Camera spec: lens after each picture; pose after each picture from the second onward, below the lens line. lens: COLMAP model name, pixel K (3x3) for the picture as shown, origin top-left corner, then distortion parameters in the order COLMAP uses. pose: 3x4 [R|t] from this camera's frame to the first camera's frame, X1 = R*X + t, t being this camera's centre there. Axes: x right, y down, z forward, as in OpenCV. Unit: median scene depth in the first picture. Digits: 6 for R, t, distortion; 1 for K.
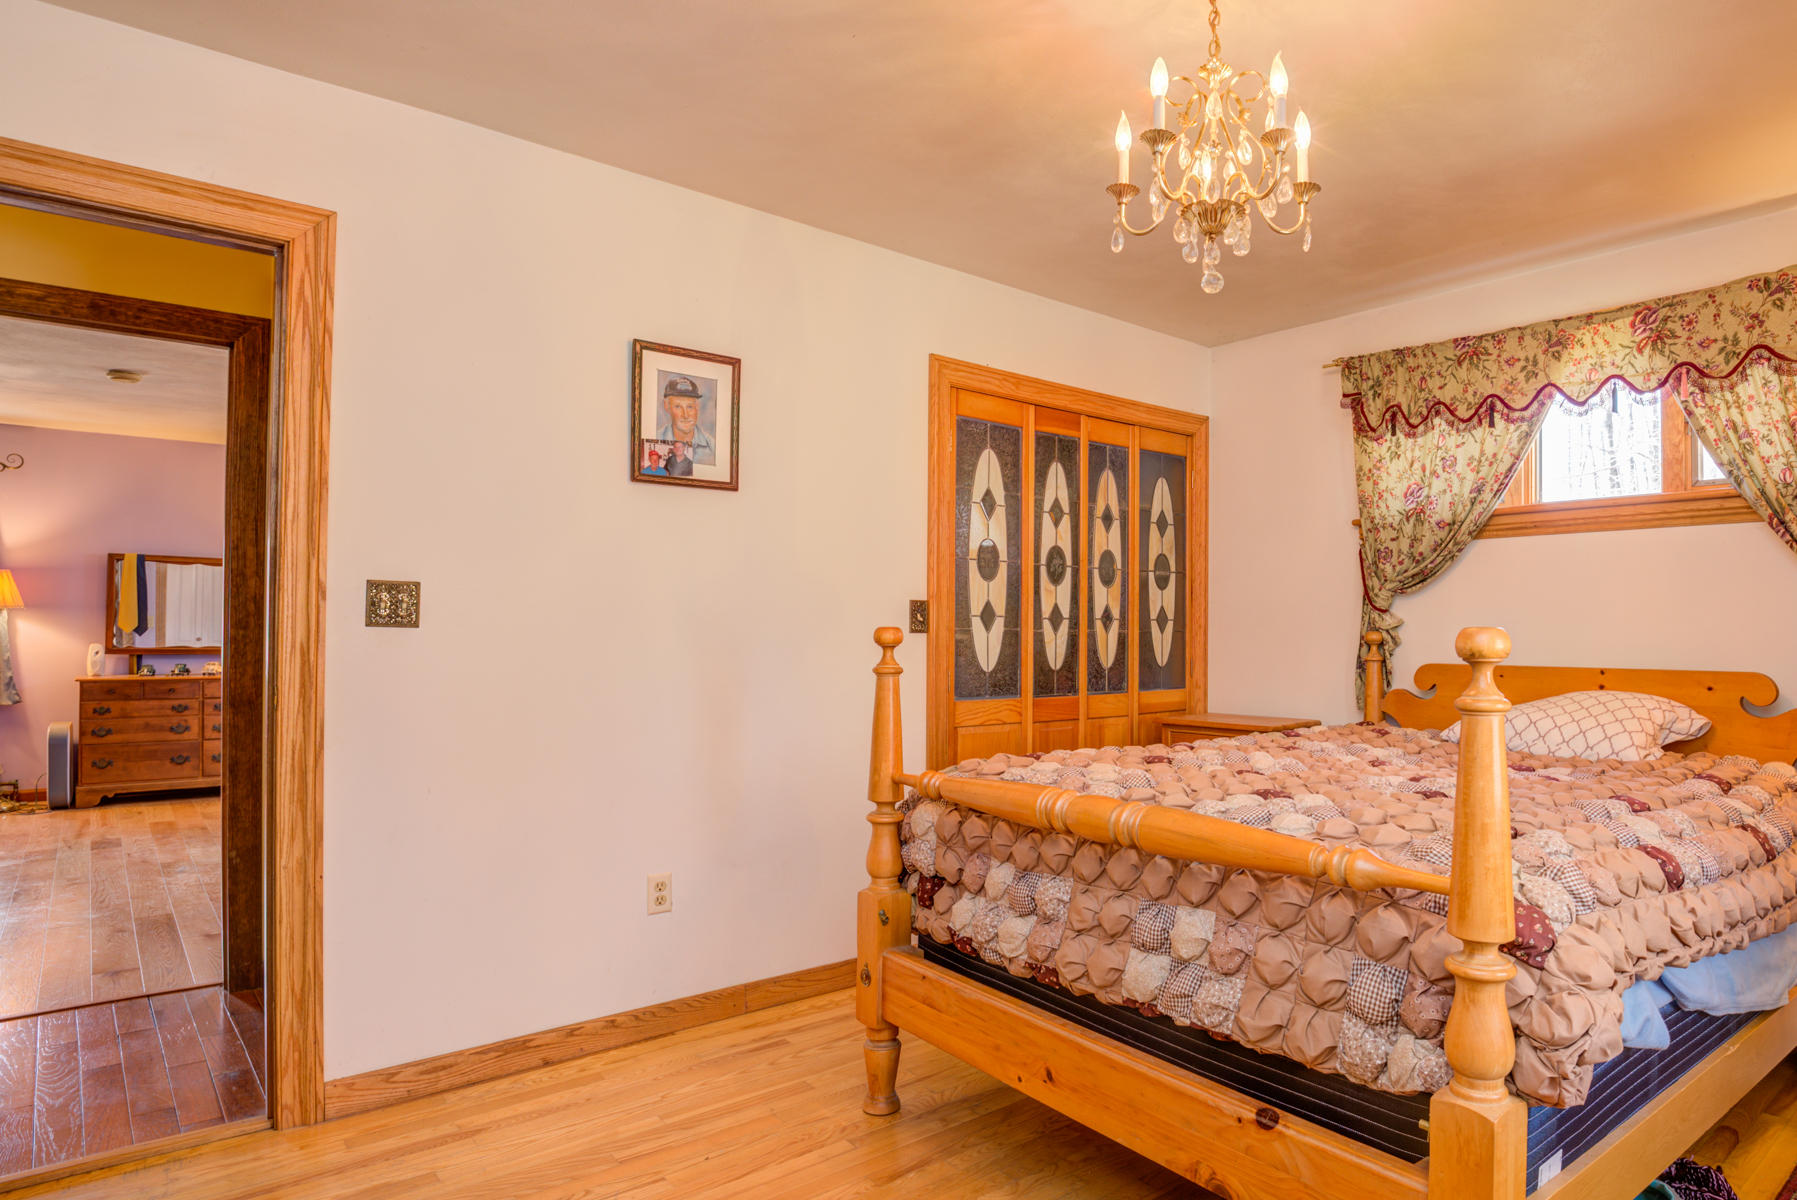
lens RADIAL K [[887.1, 0, 898.2], [0, 887.1, 620.7], [0, 0, 1]] dist [-0.001613, -0.000586]
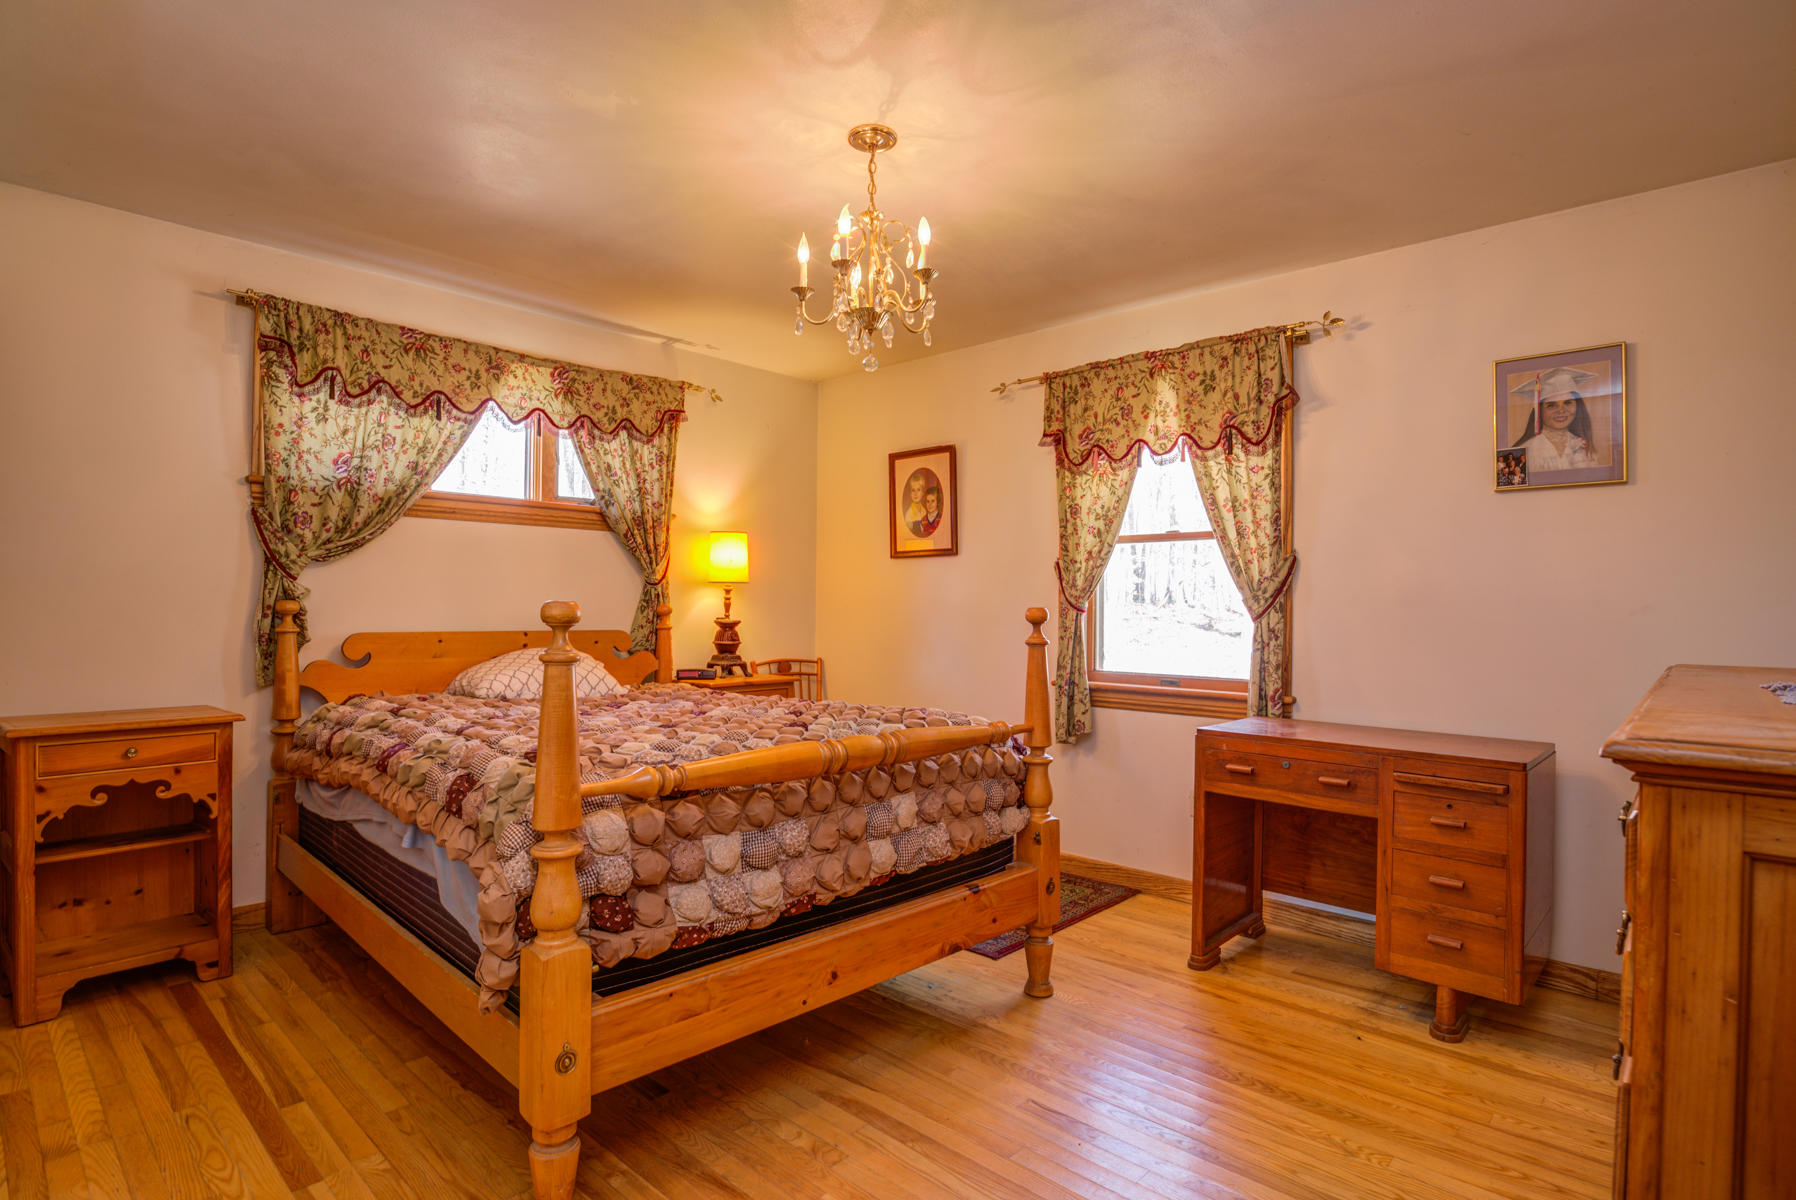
lens RADIAL K [[923.8, 0, 898.0], [0, 923.8, 600.0], [0, 0, 1]] dist [-0.001582, -0.000365]
pose [[-0.051559, 0.000816, 0.998670, -0.564625], [-0.020093, 0.999796, -0.001854, -0.000024], [-0.998468, -0.020162, -0.051532, 0.508702]]
